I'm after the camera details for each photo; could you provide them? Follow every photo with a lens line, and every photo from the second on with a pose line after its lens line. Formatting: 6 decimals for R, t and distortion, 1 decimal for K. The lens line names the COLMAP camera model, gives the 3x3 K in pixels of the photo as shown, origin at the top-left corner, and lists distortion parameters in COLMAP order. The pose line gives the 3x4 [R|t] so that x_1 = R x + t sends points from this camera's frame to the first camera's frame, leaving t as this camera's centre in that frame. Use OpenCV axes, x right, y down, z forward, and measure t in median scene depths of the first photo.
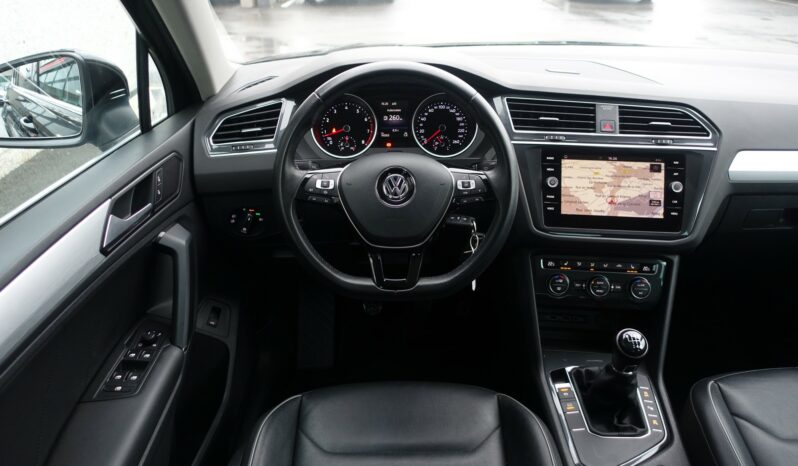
lens RADIAL K [[555.5, 0, 392.9], [0, 555.5, 228.0], [0, 0, 1]] dist [-0.001926, -0.003815]
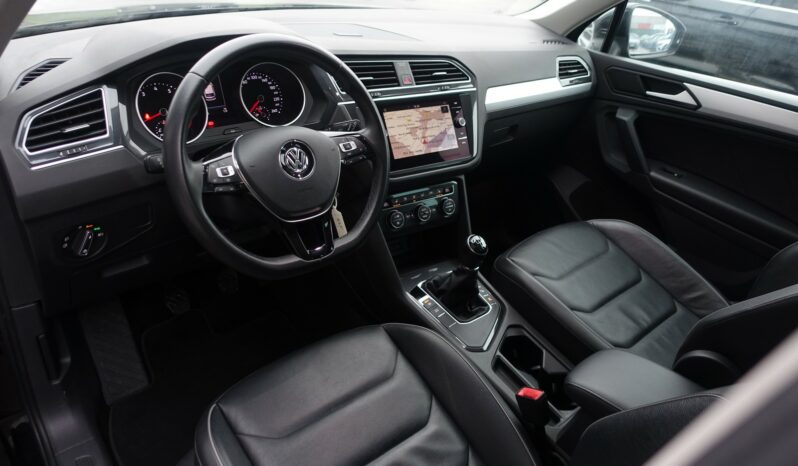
lens RADIAL K [[555.5, 0, 400.2], [0, 555.5, 229.1], [0, 0, 1]] dist [-0.001926, -0.003815]
pose [[0.755852, -0.260361, 0.600749, -0.427193], [0.215699, 0.965334, 0.146982, -0.052612], [-0.618192, 0.018484, 0.785810, 0.078070]]
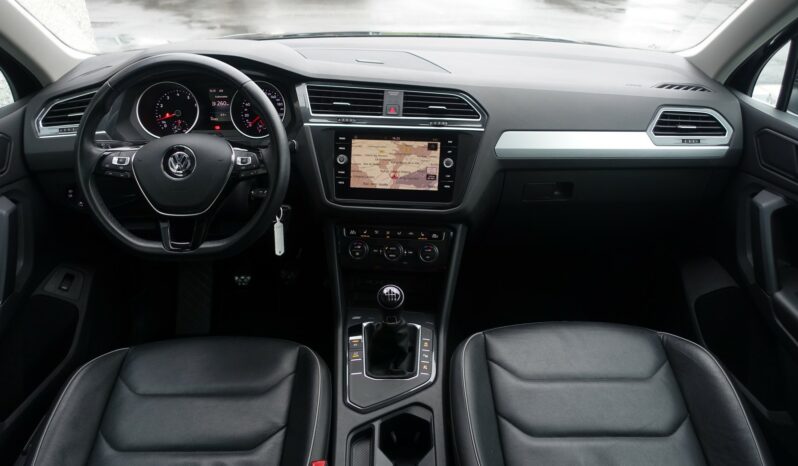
lens RADIAL K [[555.5, 0, 386.4], [0, 555.5, 227.5], [0, 0, 1]] dist [-0.001926, -0.003815]
pose [[0.999954, -0.004287, 0.008572, 0.366080], [0.004100, 0.999755, 0.021746, 0.032446], [-0.008663, -0.021710, 0.999727, -0.141481]]
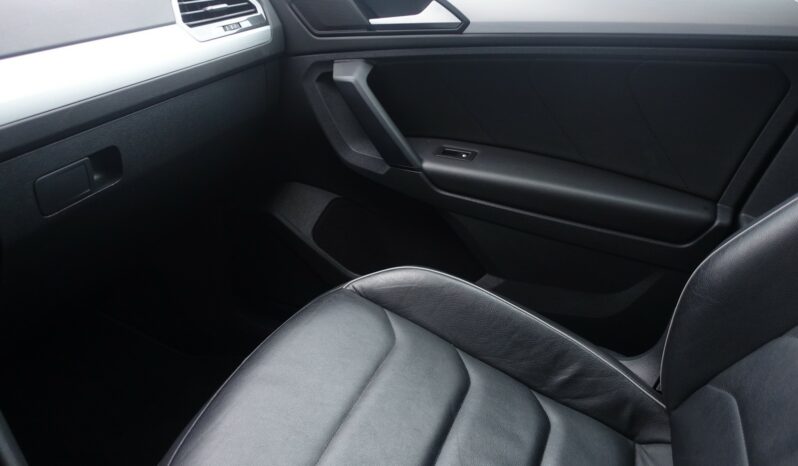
lens RADIAL K [[555.5, 0, 403.9], [0, 555.5, 228.0], [0, 0, 1]] dist [-0.001926, -0.003815]
pose [[0.401168, -0.454781, 0.795134, 0.358155], [0.440472, 0.856875, 0.267863, 0.019893], [-0.803149, 0.242776, 0.544069, 0.454428]]
